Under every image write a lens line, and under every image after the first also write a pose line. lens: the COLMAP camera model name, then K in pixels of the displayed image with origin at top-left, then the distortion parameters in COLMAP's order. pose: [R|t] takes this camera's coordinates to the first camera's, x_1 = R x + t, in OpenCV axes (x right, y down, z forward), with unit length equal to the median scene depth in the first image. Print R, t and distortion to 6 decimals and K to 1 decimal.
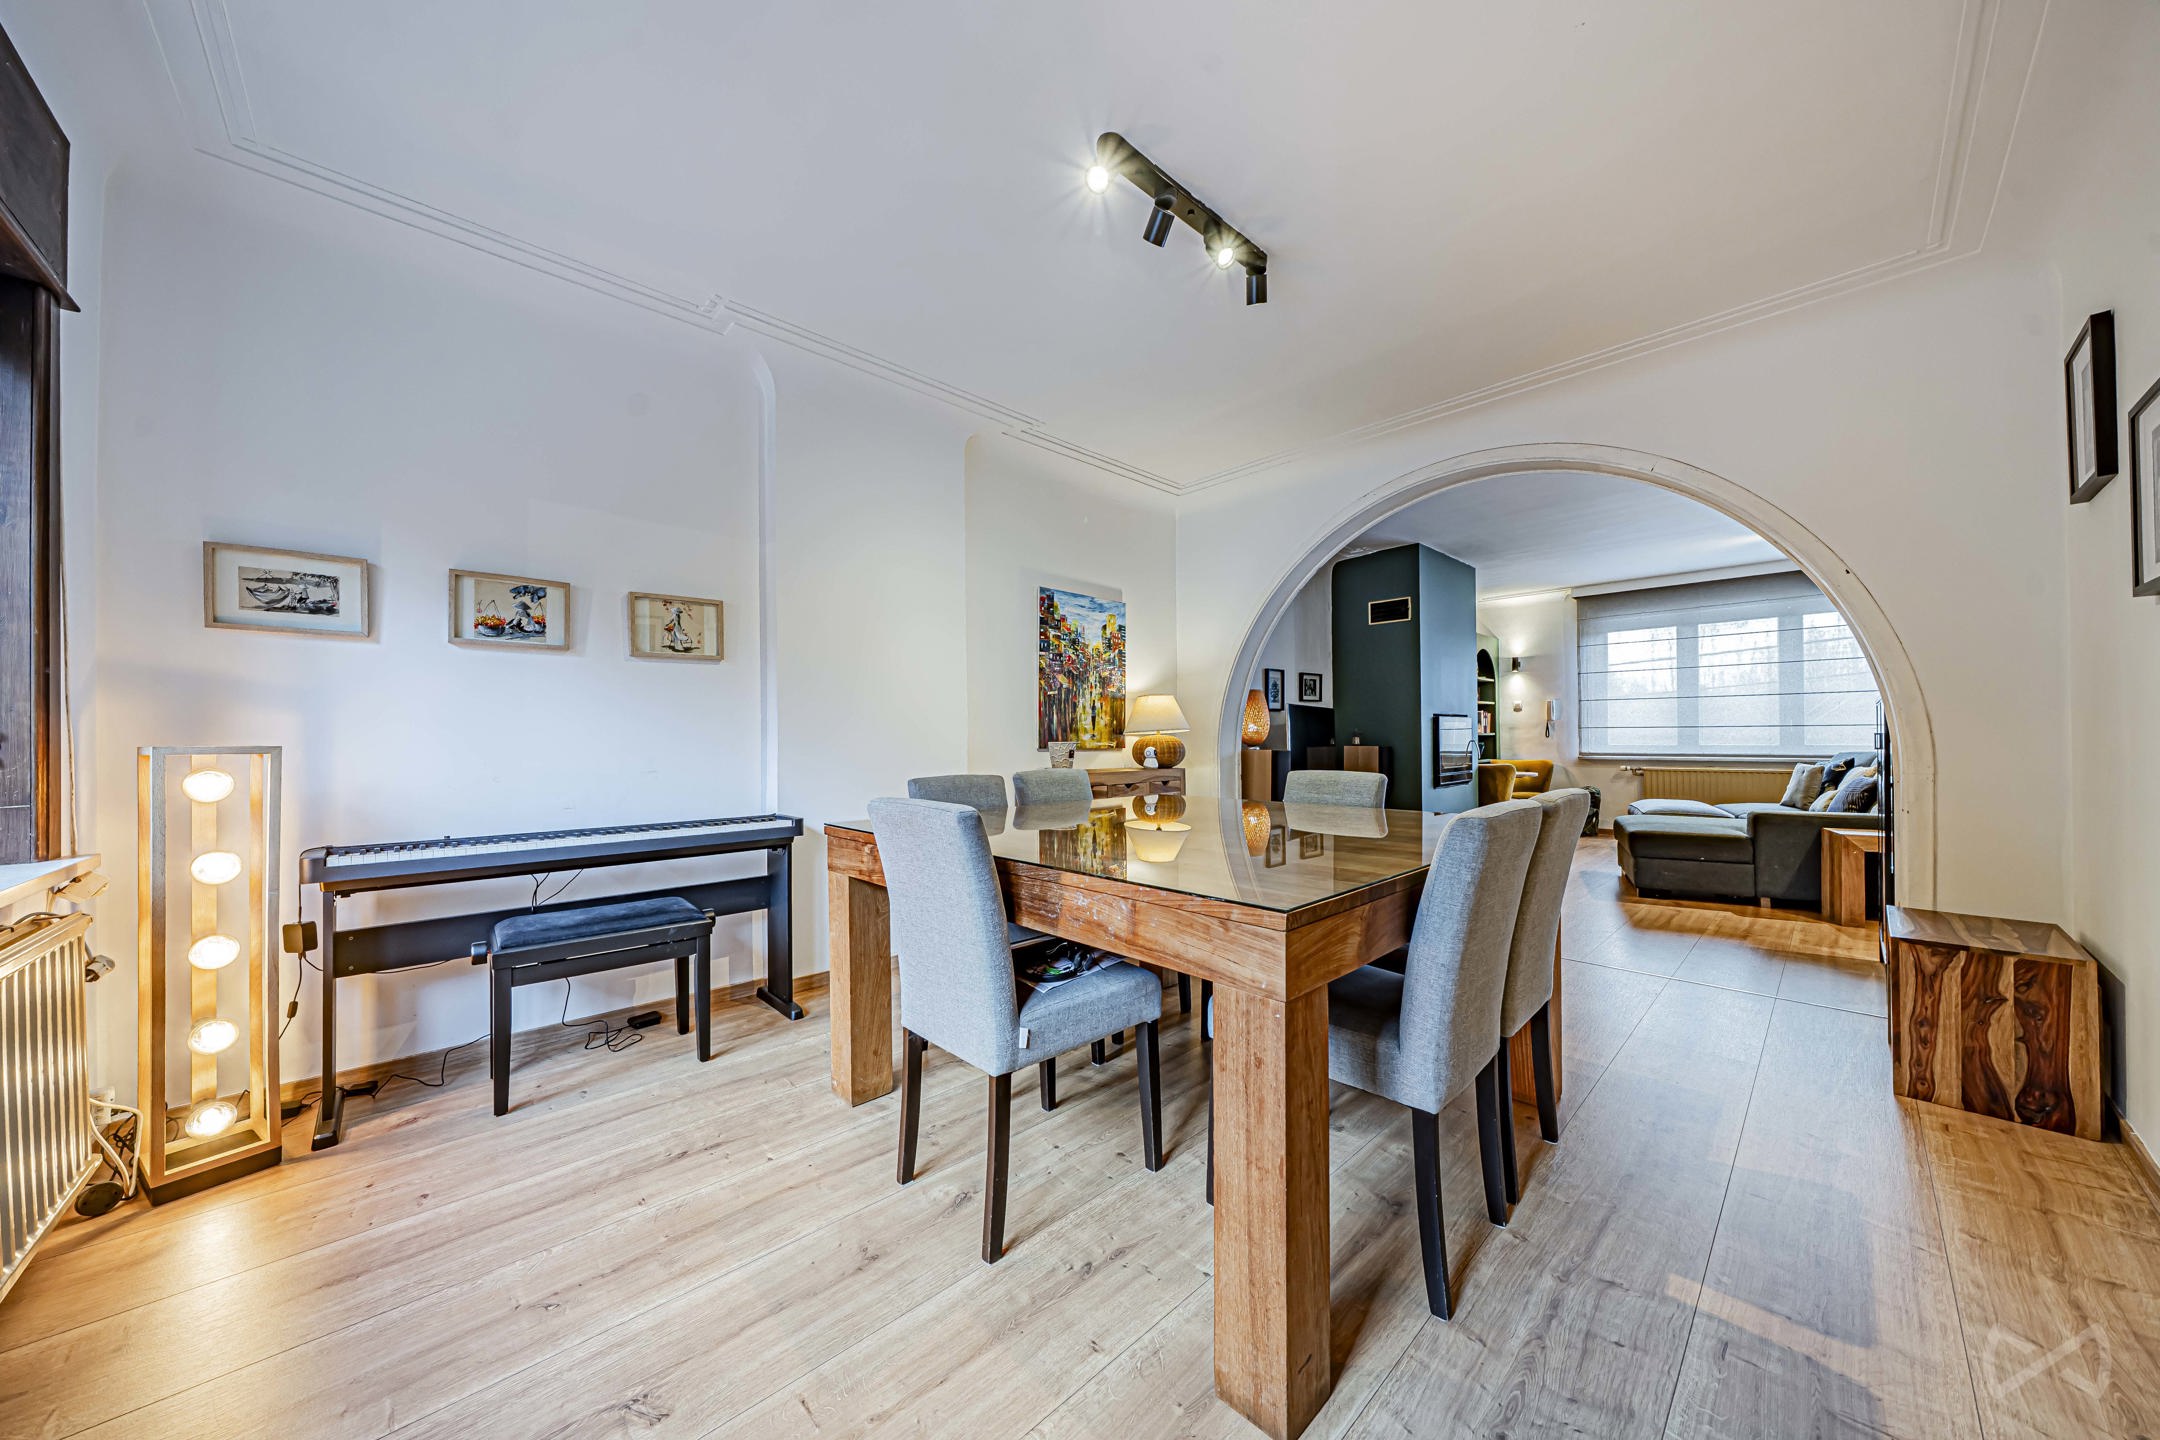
lens RADIAL K [[728.1, 0, 1082.0], [0, 728.1, 728.7], [0, 0, 1]] dist [-0.000910, -0.000020]
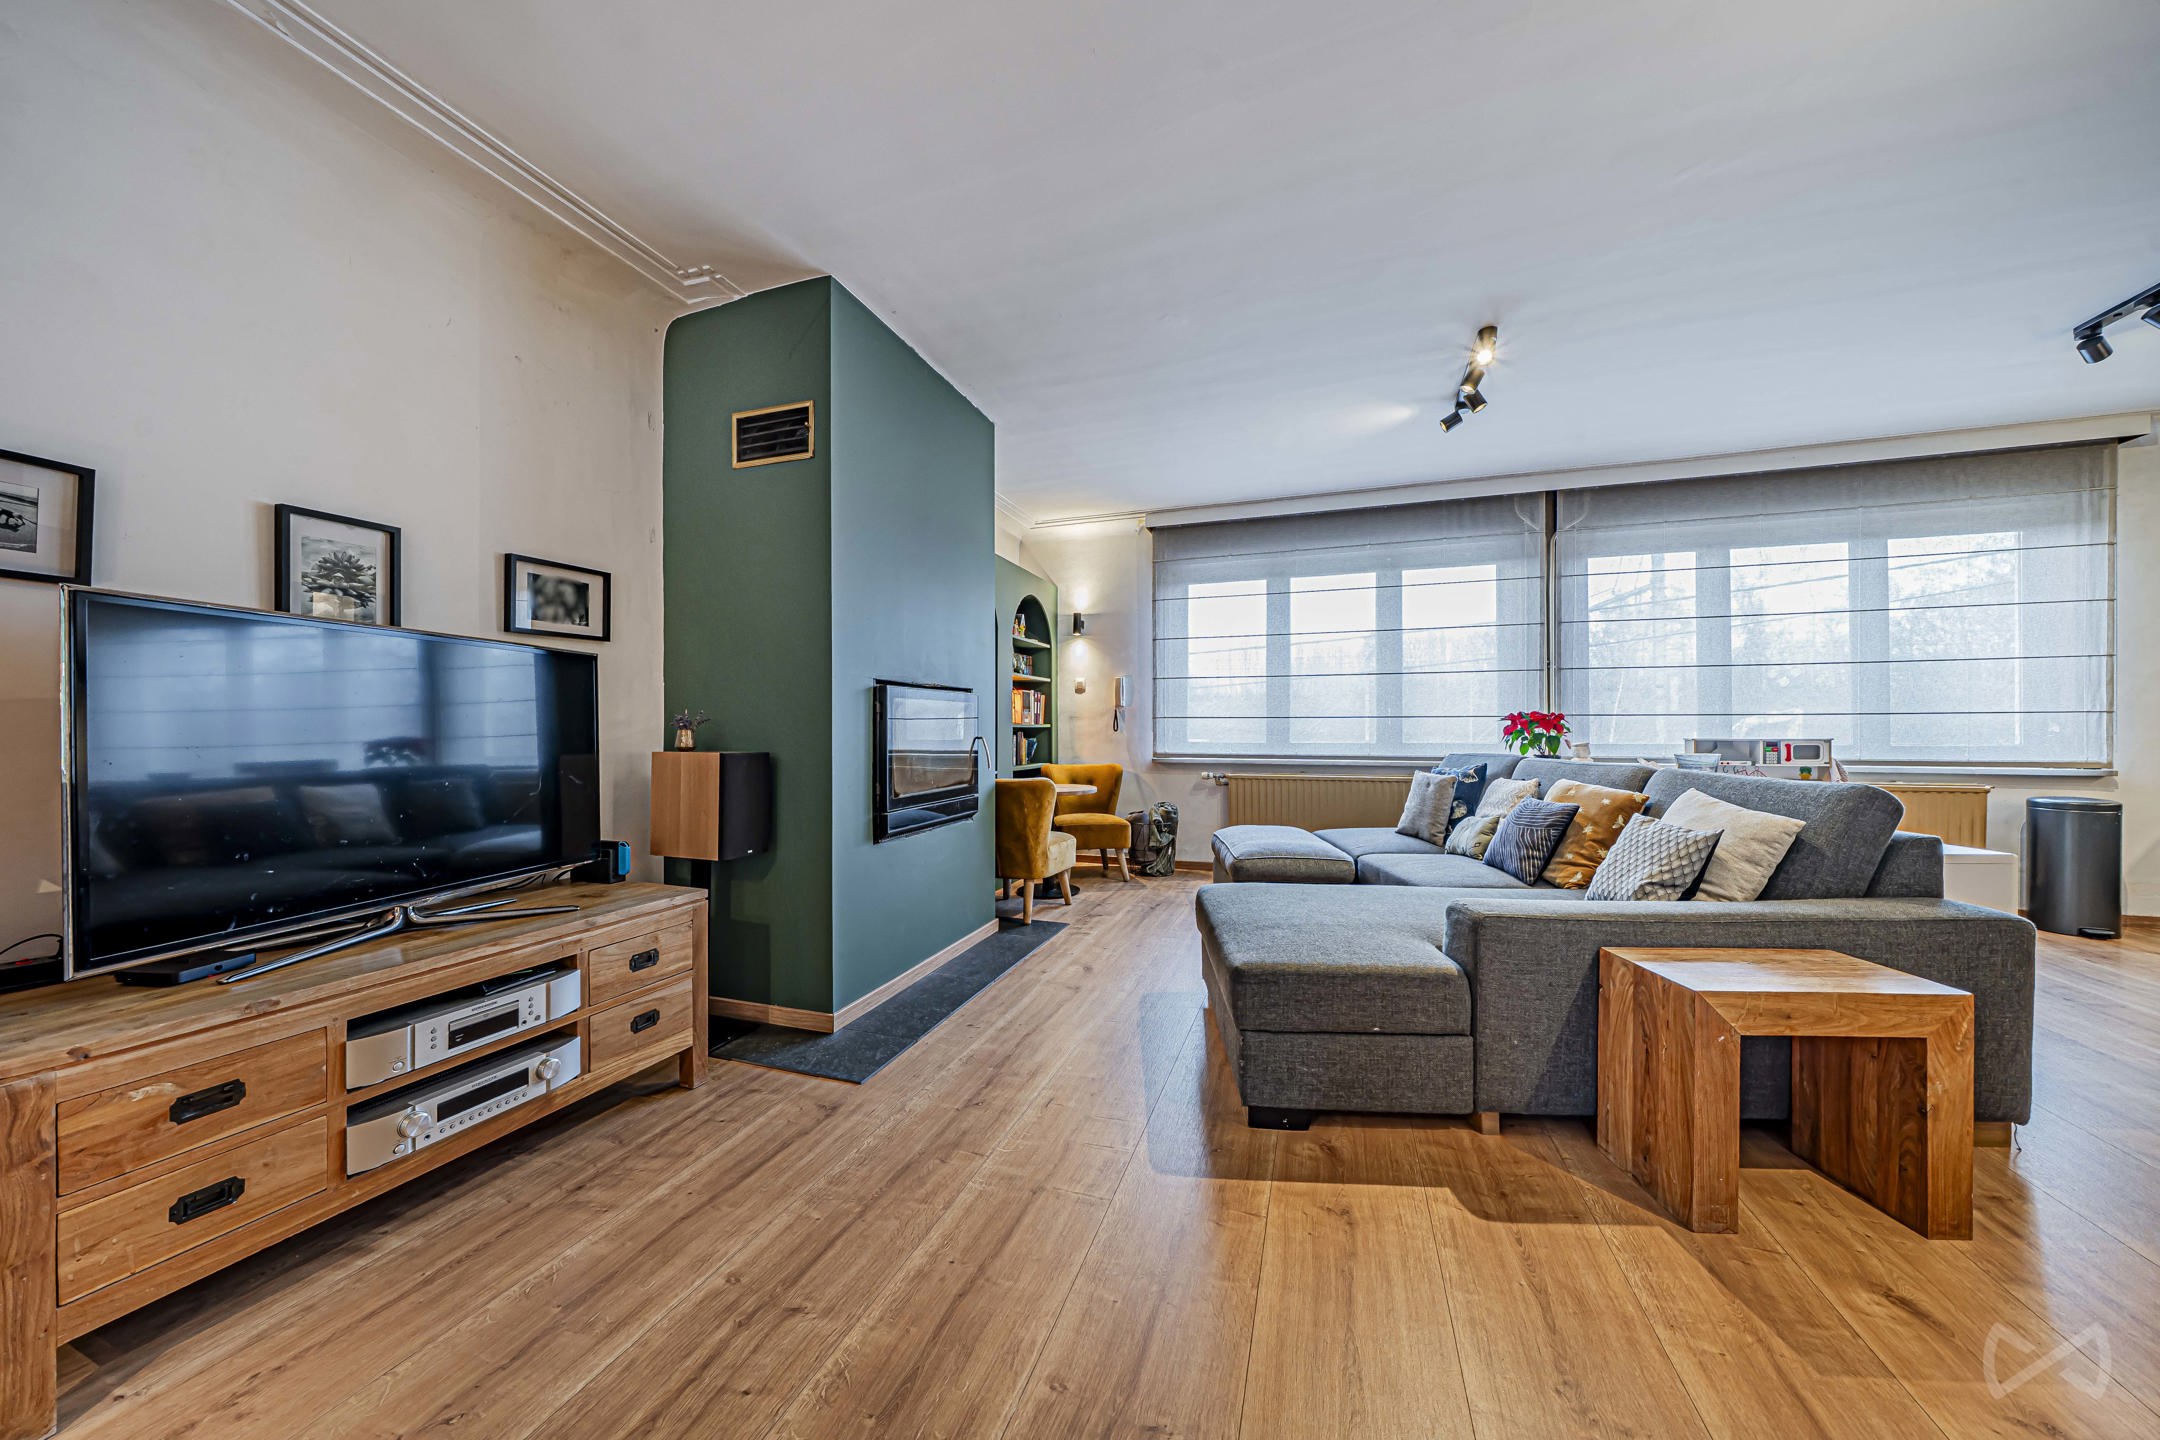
lens RADIAL K [[728.1, 0, 1081.2], [0, 728.1, 725.3], [0, 0, 1]] dist [-0.000910, -0.000020]
pose [[0.885211, 0.005558, 0.465157, 0.305485], [-0.008931, 0.999947, 0.005048, 0.003320], [-0.465105, -0.008622, 0.885214, 0.426290]]
